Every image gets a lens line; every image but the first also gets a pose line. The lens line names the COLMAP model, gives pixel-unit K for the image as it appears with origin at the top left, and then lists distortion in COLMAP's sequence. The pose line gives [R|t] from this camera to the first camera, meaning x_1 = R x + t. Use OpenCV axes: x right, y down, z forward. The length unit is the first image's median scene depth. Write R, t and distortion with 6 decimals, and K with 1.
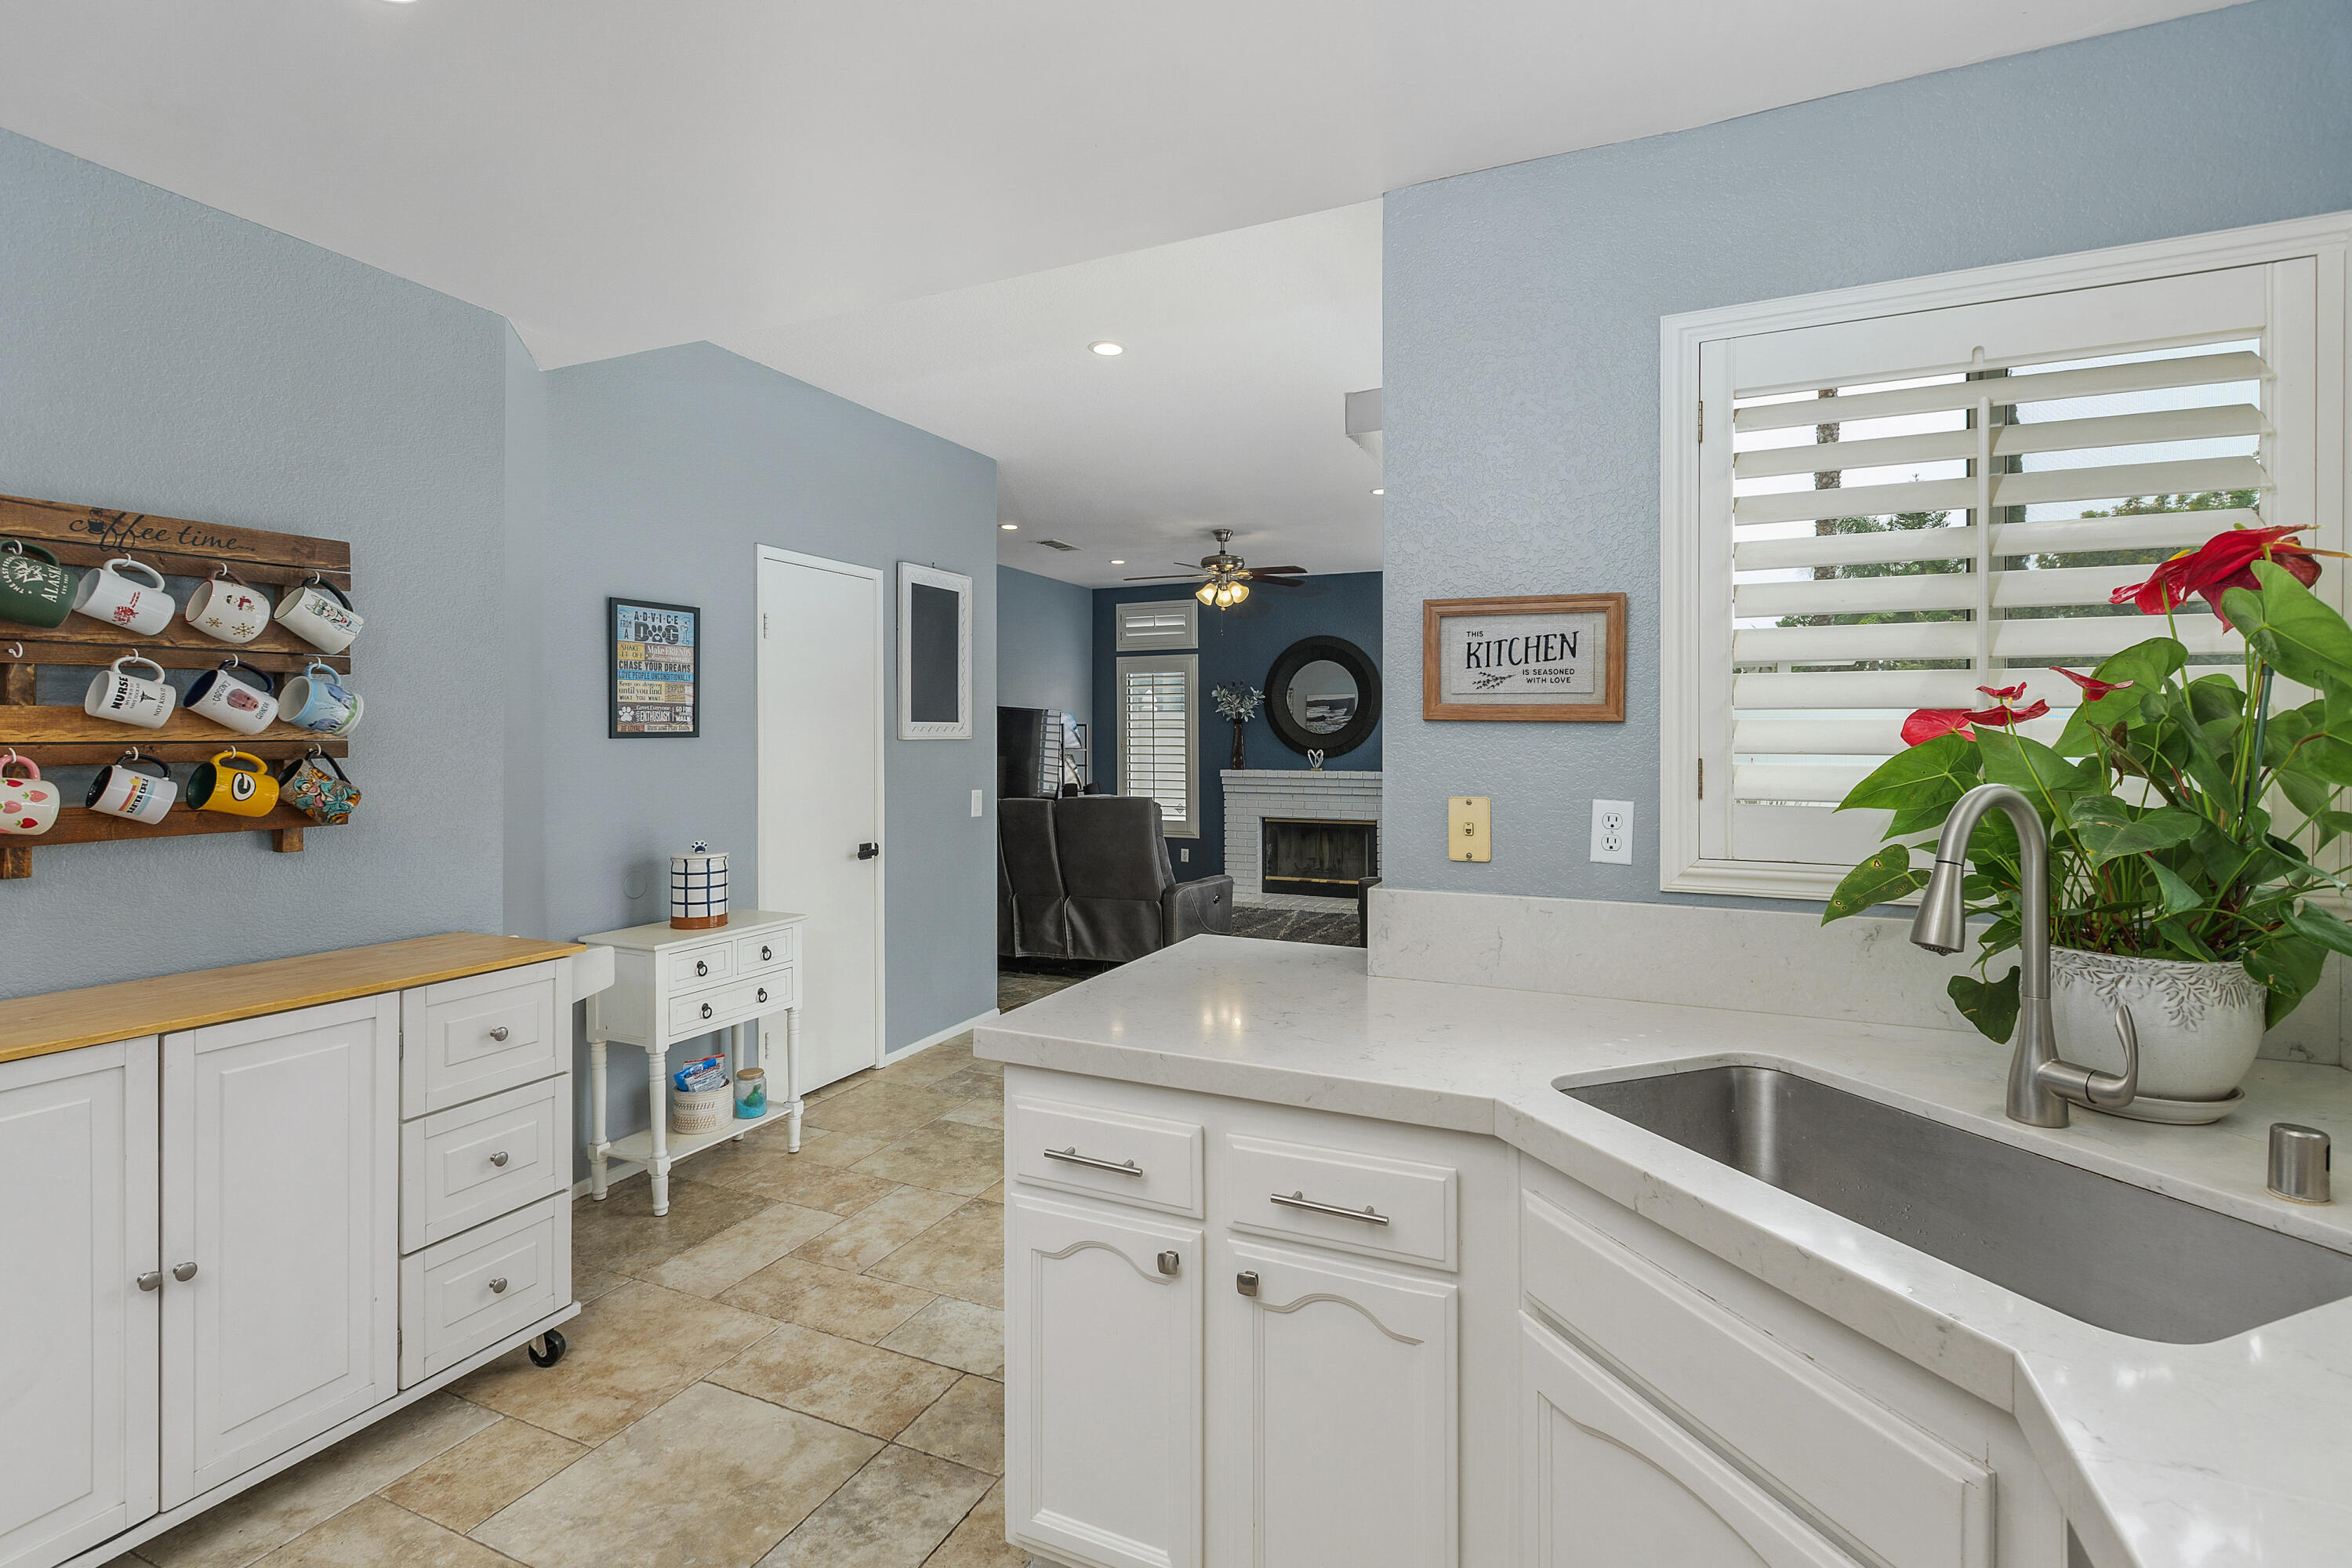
lens RADIAL K [[1061.4, 0, 1179.3], [0, 1061.4, 768.4], [0, 0, 1]] dist [0.000182, -0.000360]
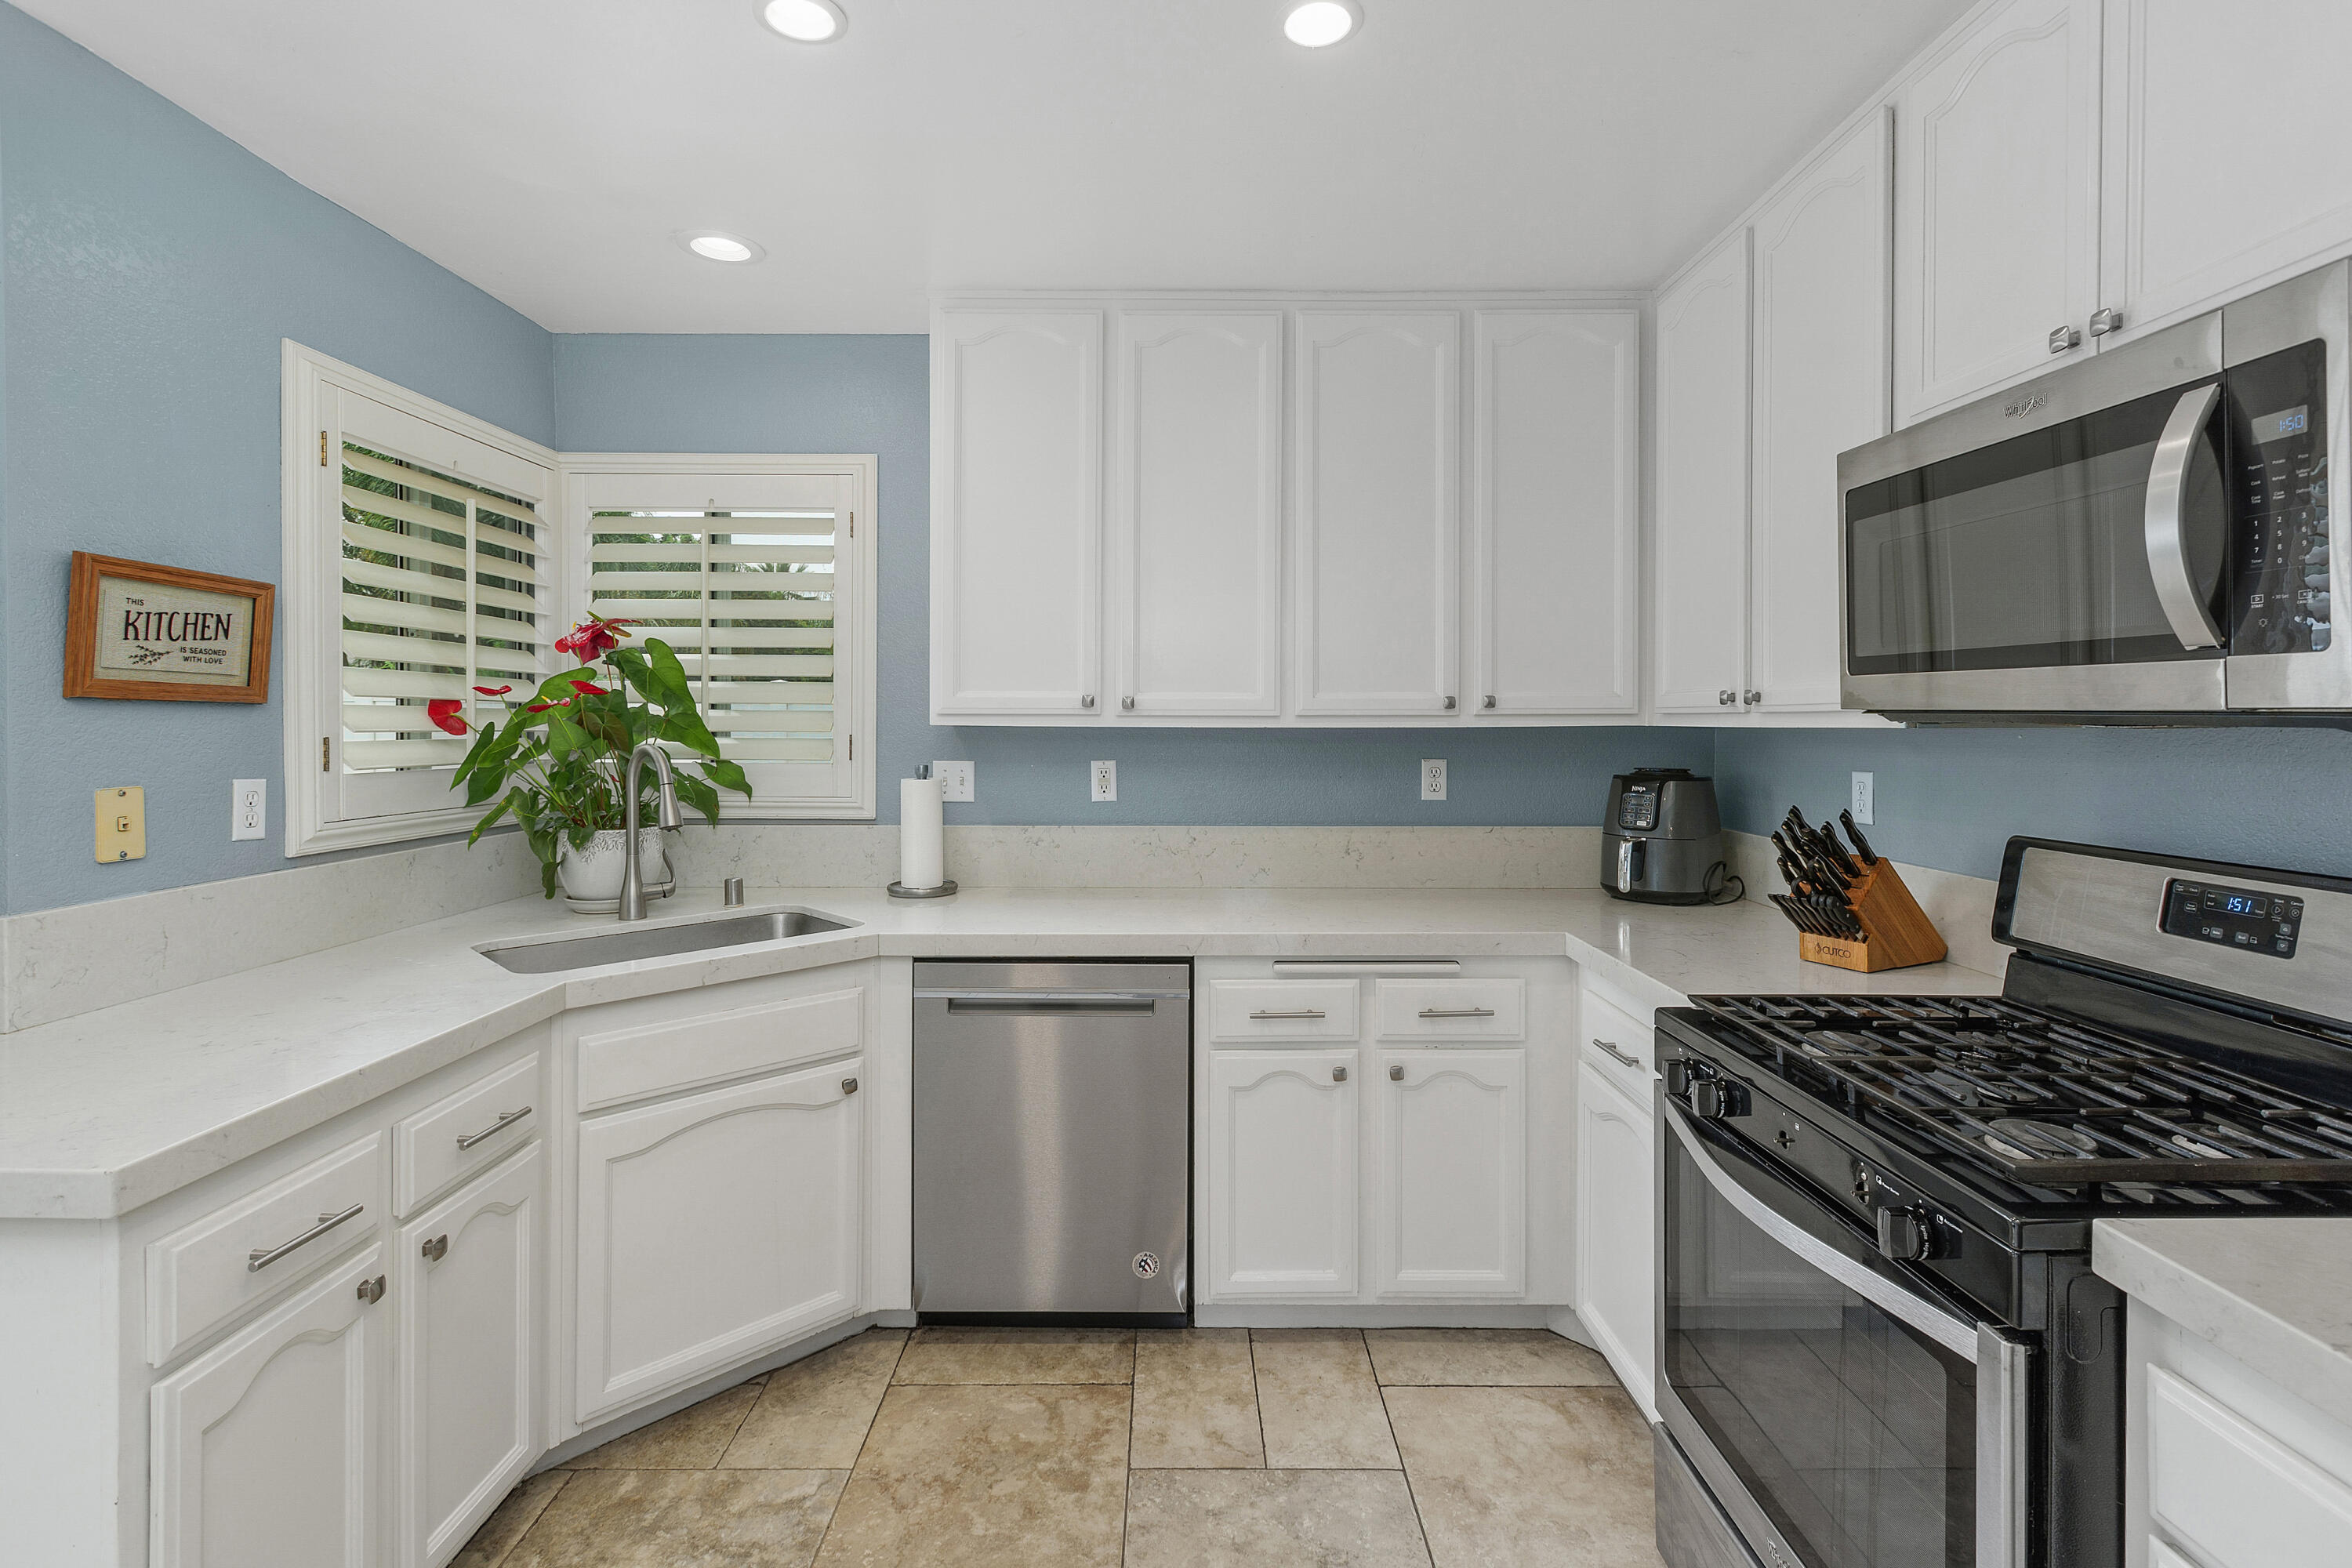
lens RADIAL K [[1089.1, 0, 1177.2], [0, 1089.1, 725.3], [0, 0, 1]] dist [0.001481, 0.000037]
pose [[-0.420446, -0.008681, 0.907276, -0.928765], [0.019787, 0.999629, 0.018734, -0.024400], [-0.907102, 0.025829, -0.420118, 0.611380]]
